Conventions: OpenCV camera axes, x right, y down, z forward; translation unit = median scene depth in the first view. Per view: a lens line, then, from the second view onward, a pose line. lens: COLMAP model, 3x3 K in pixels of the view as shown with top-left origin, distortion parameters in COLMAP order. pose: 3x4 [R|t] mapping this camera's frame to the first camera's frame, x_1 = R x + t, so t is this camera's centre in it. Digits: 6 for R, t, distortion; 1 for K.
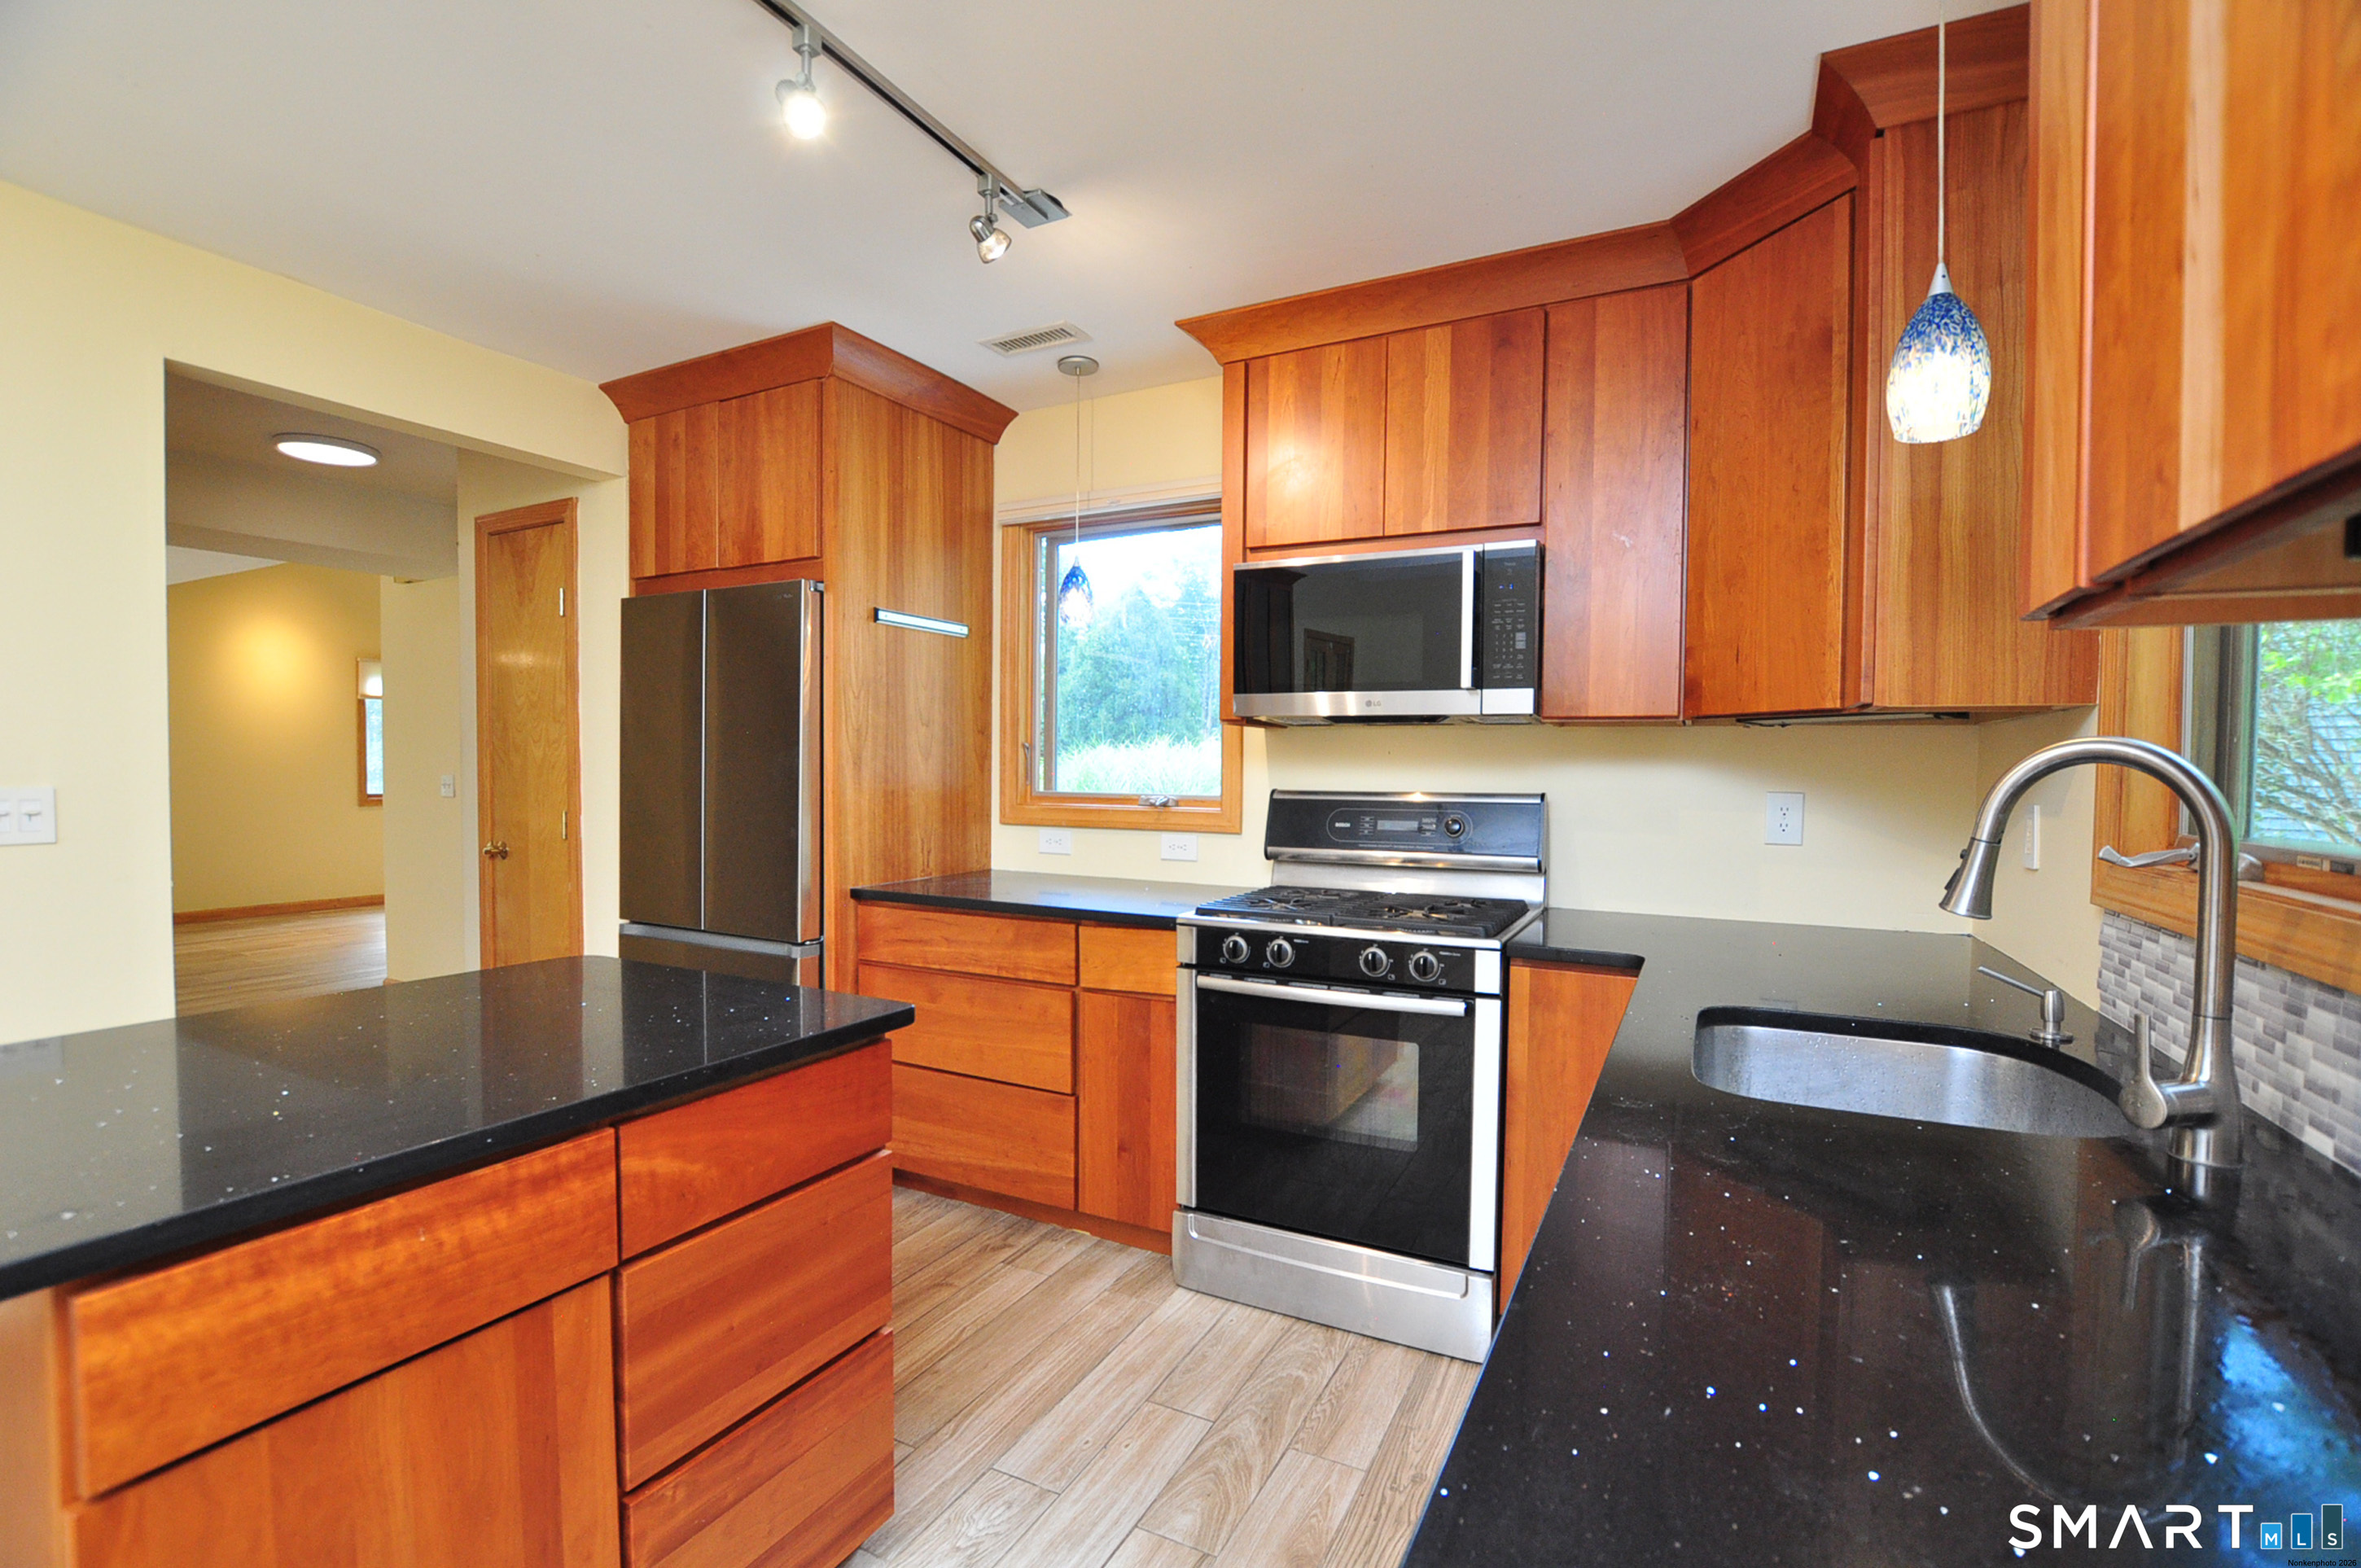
lens RADIAL K [[1037.2, 0, 1174.7], [0, 1037.2, 792.5], [0, 0, 1]] dist [-0.031754, 0.003025]
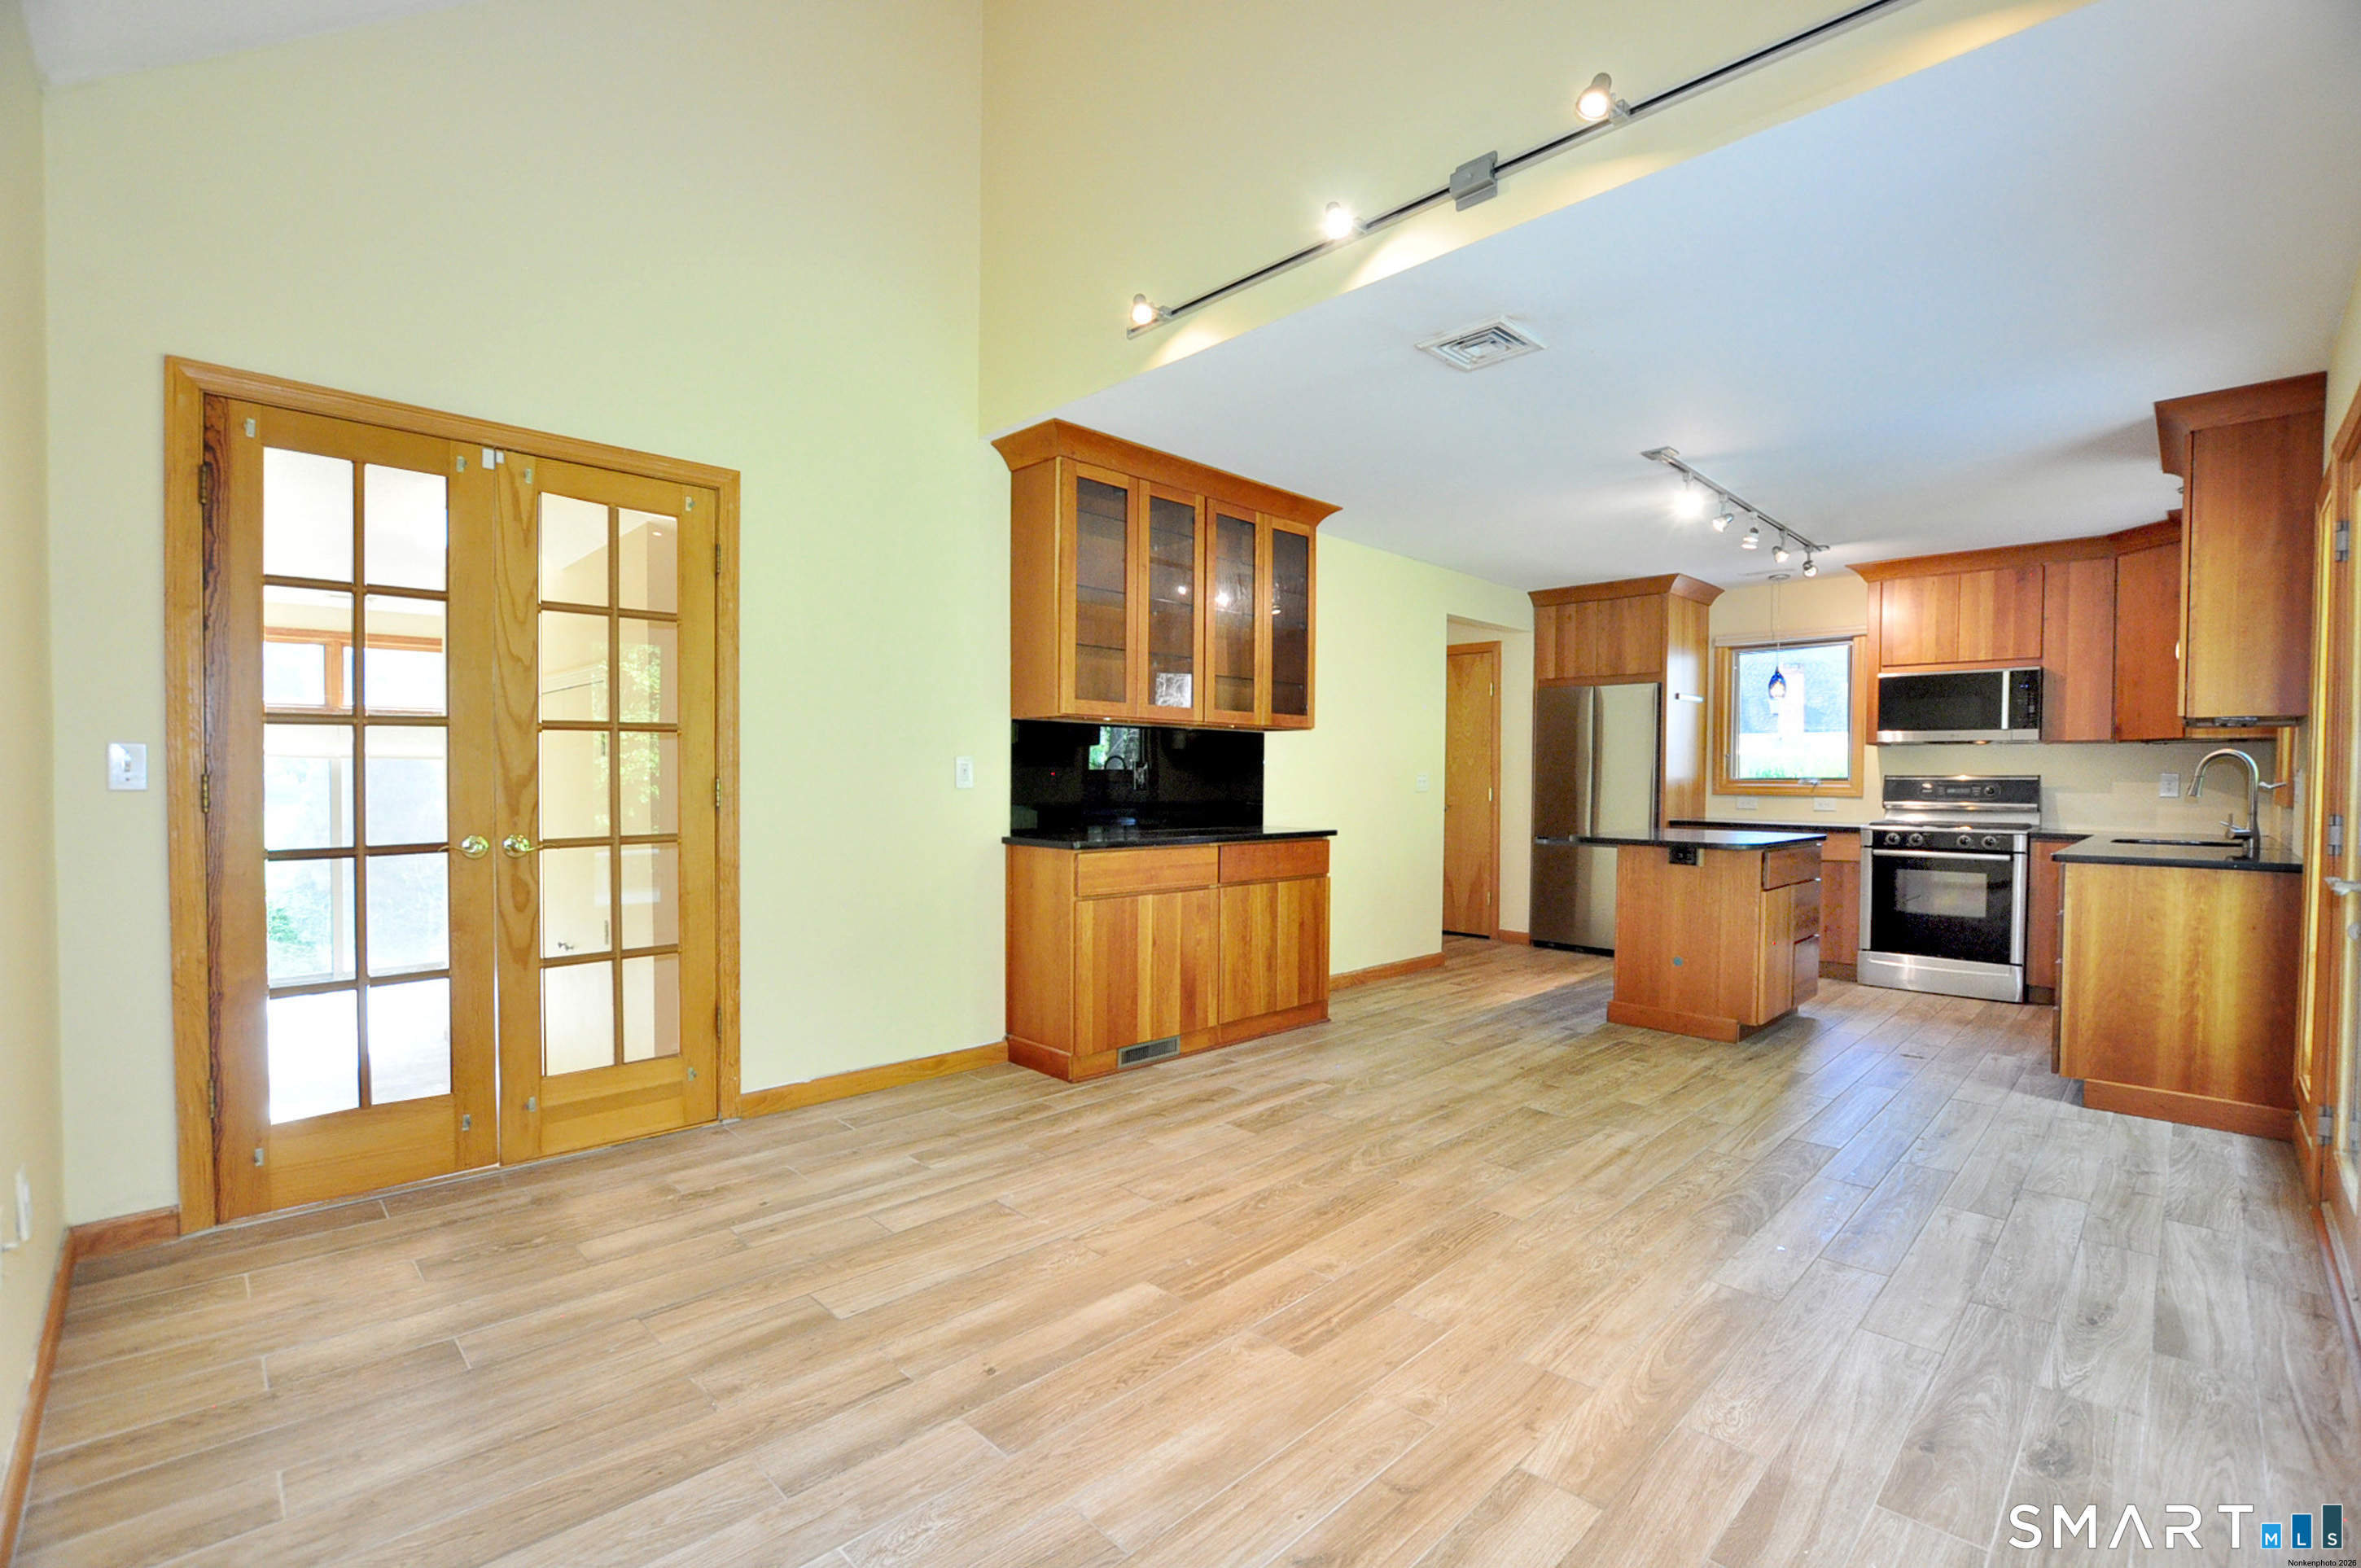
lens RADIAL K [[1037.2, 0, 1178.3], [0, 1037.2, 799.7], [0, 0, 1]] dist [-0.031754, 0.003025]
pose [[0.949996, 0.001051, -0.312260, -0.738452], [-0.002060, 0.999994, -0.002902, 0.066564], [0.312255, 0.003400, 0.949992, -1.685185]]
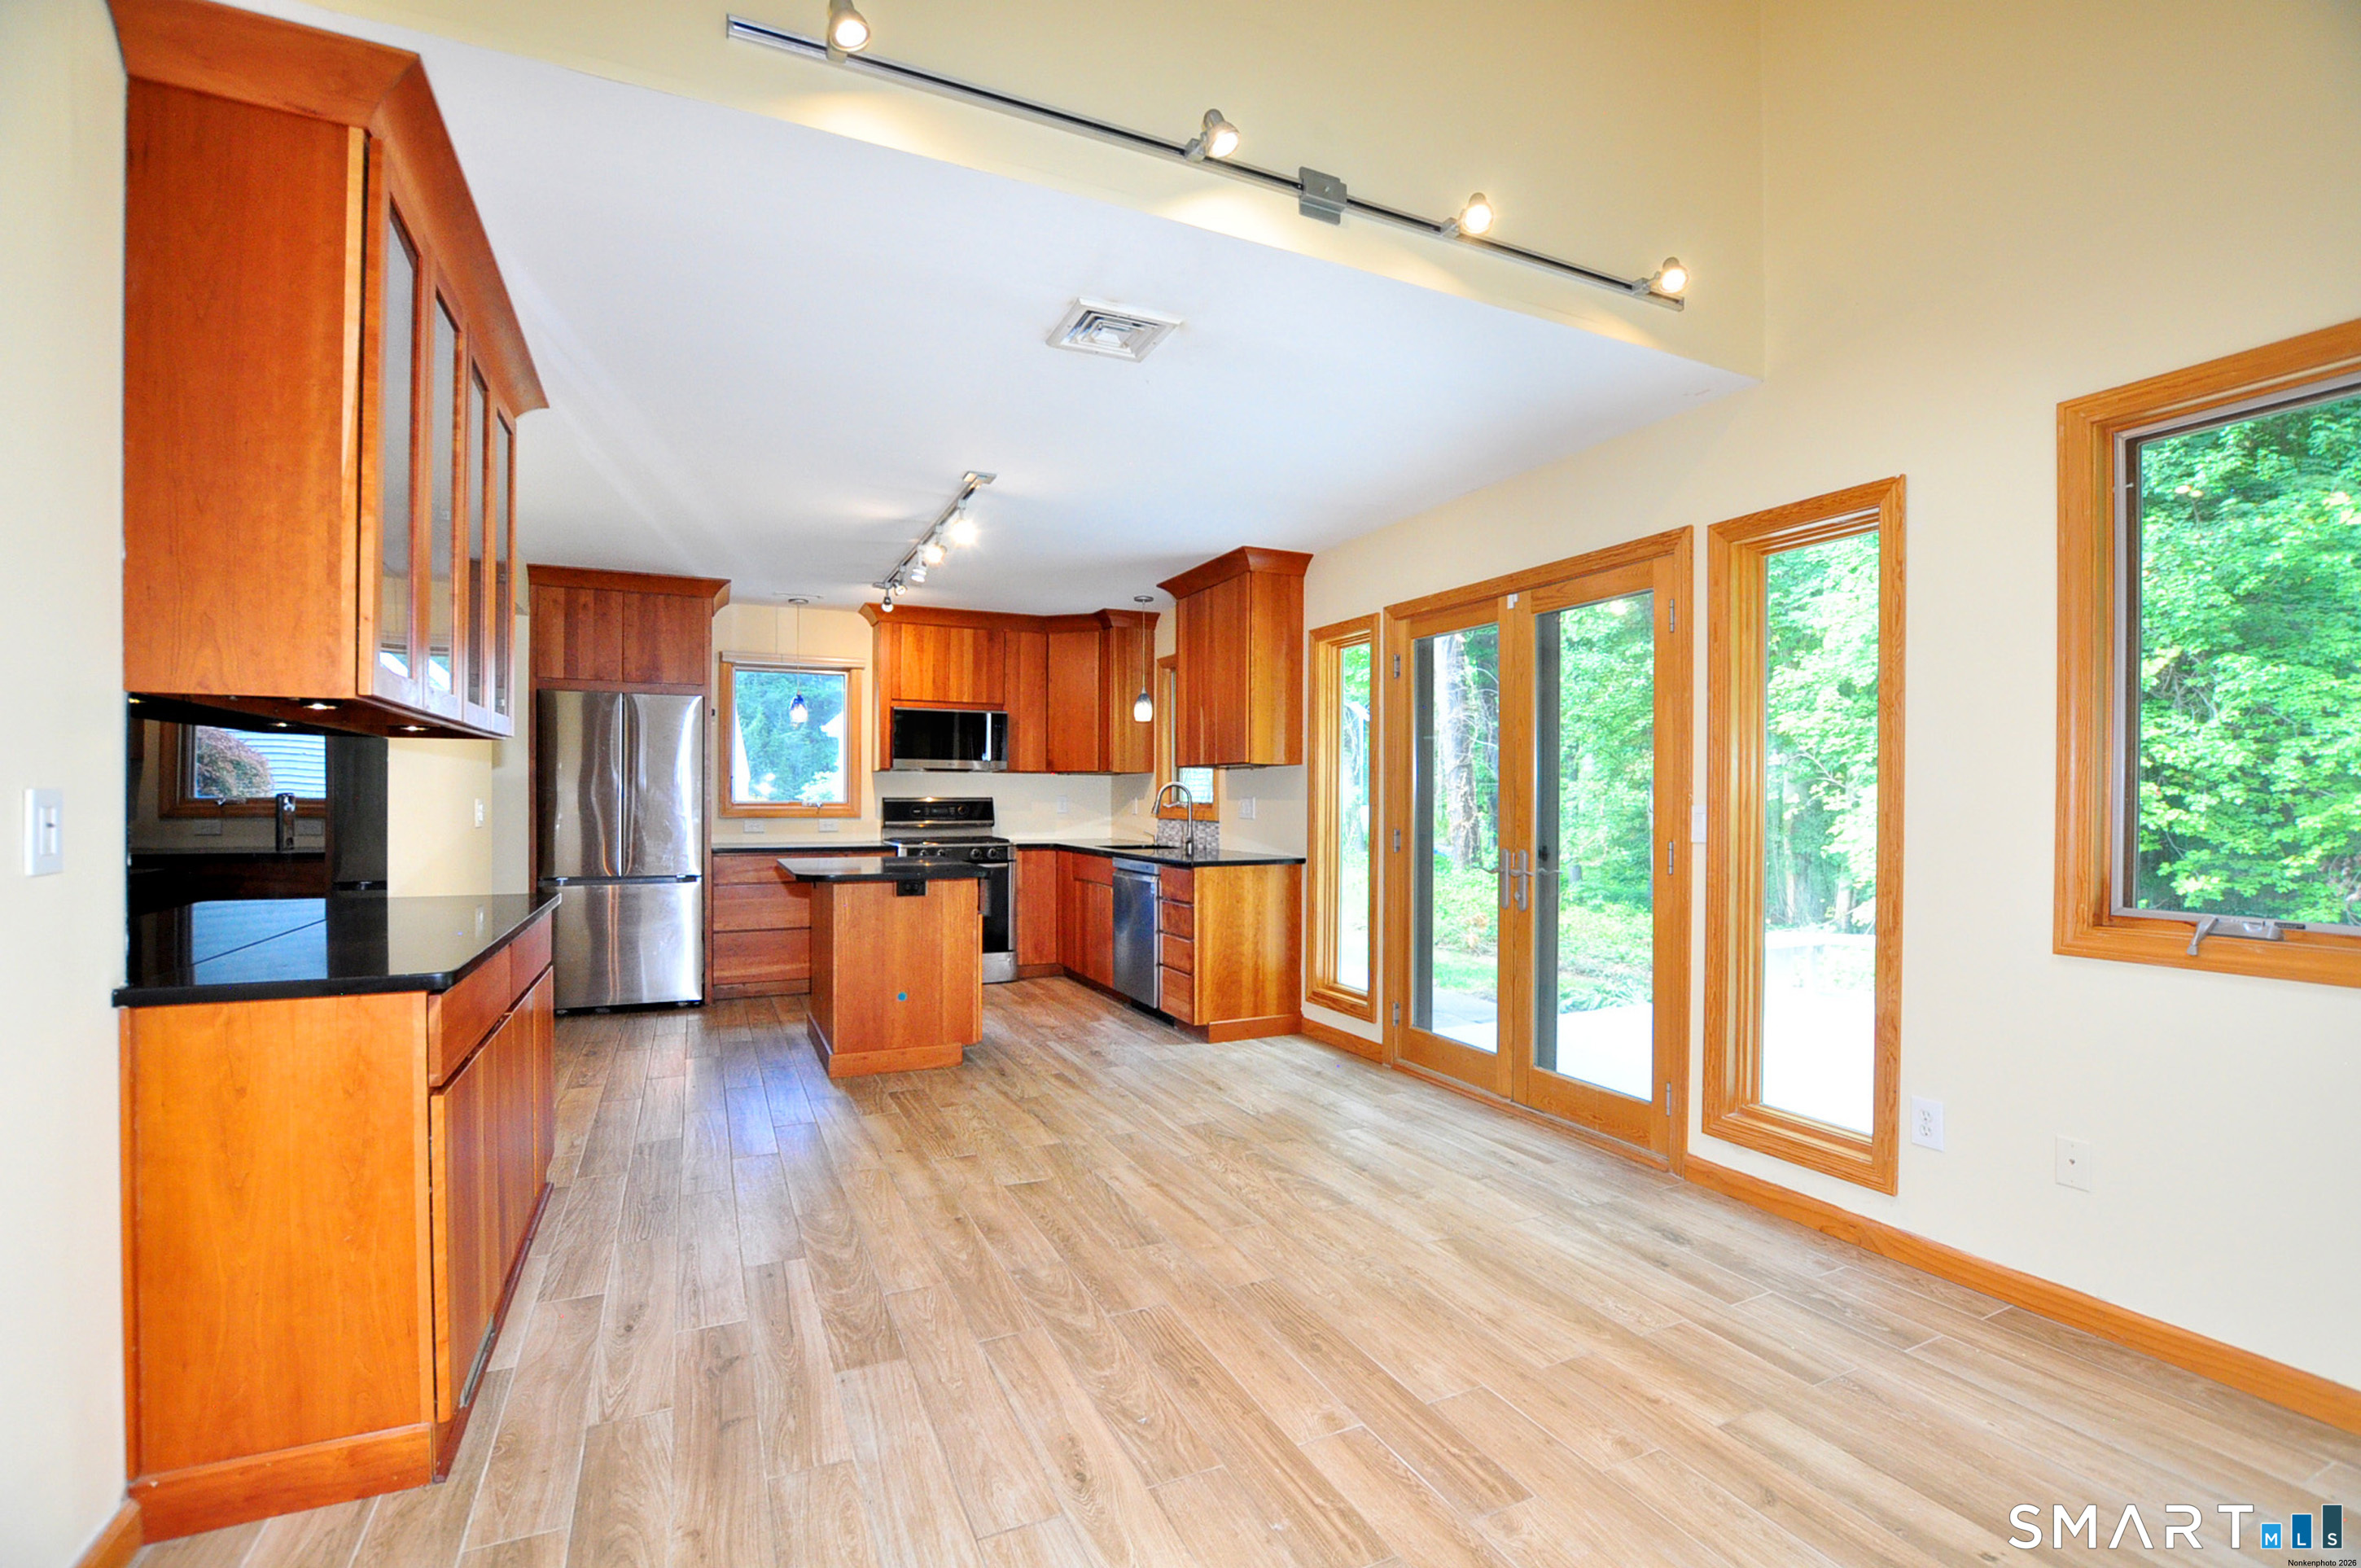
lens RADIAL K [[1037.2, 0, 1194.4], [0, 1037.2, 797.7], [0, 0, 1]] dist [-0.031754, 0.003025]
pose [[0.608546, -0.011906, 0.793429, -1.571276], [0.021479, 0.999768, -0.001472, 0.018990], [-0.793228, 0.017937, 0.608660, -1.148204]]
